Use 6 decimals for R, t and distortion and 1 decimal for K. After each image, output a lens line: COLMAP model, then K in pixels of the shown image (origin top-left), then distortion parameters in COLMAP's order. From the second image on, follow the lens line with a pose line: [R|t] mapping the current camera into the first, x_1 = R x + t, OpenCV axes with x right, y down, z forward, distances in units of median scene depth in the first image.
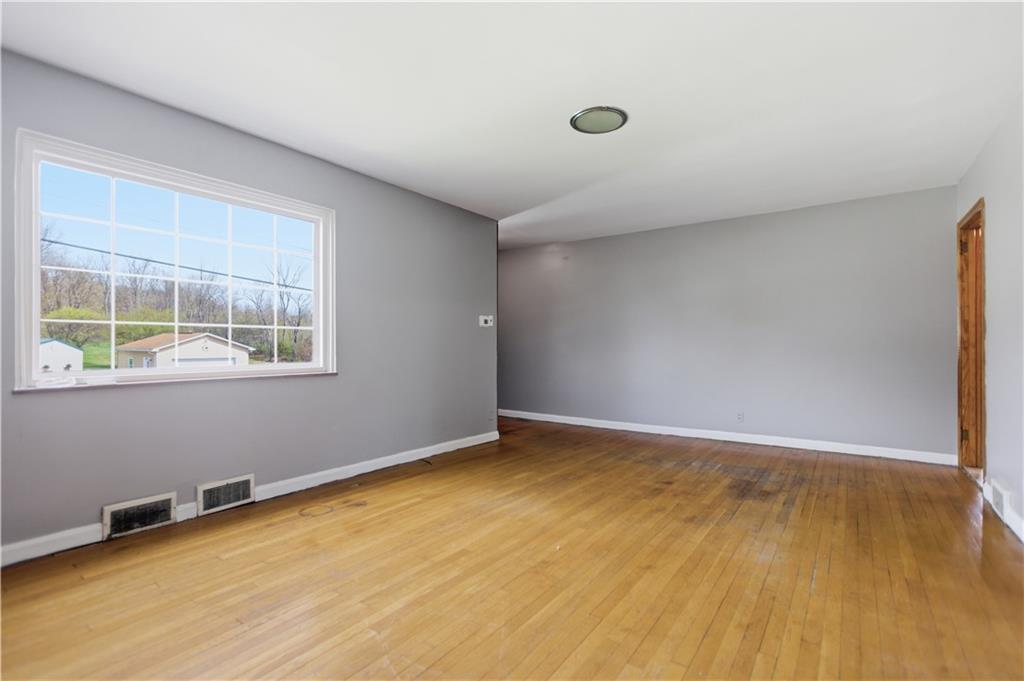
lens RADIAL K [[480.1, 0, 513.7], [0, 480.1, 341.8], [0, 0, 1]] dist [-0.004248, 0.000368]
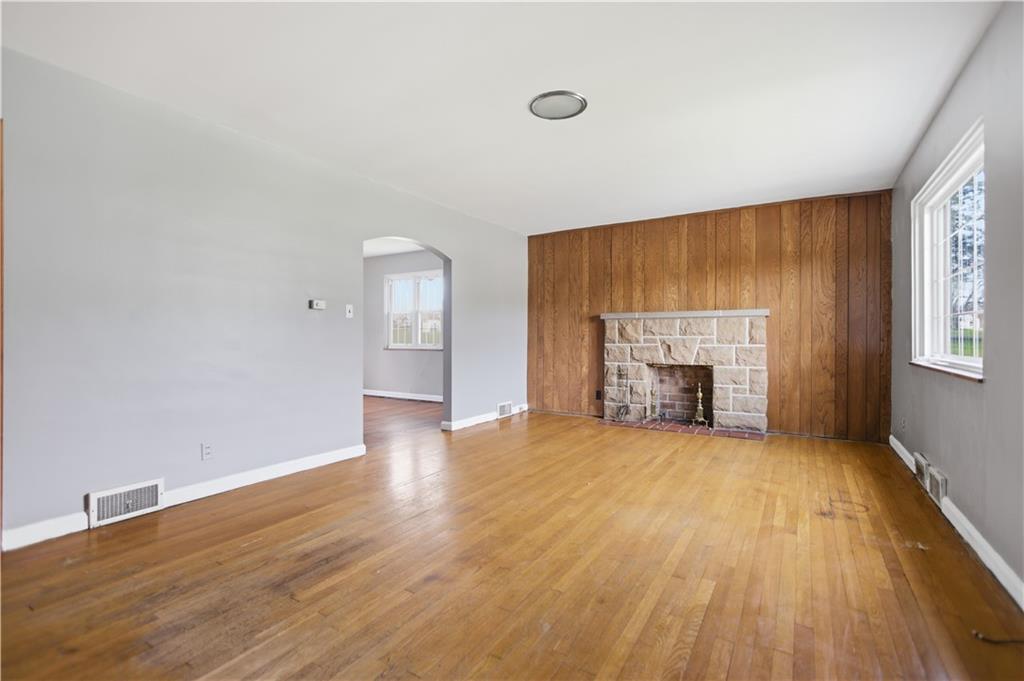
lens RADIAL K [[480.1, 0, 513.7], [0, 480.1, 341.8], [0, 0, 1]] dist [-0.004248, 0.000368]
pose [[-0.997783, 0.001252, -0.066542, 0.330152], [0.000829, 0.999979, 0.006393, 0.016004], [0.066549, 0.006324, -0.997763, 1.959966]]
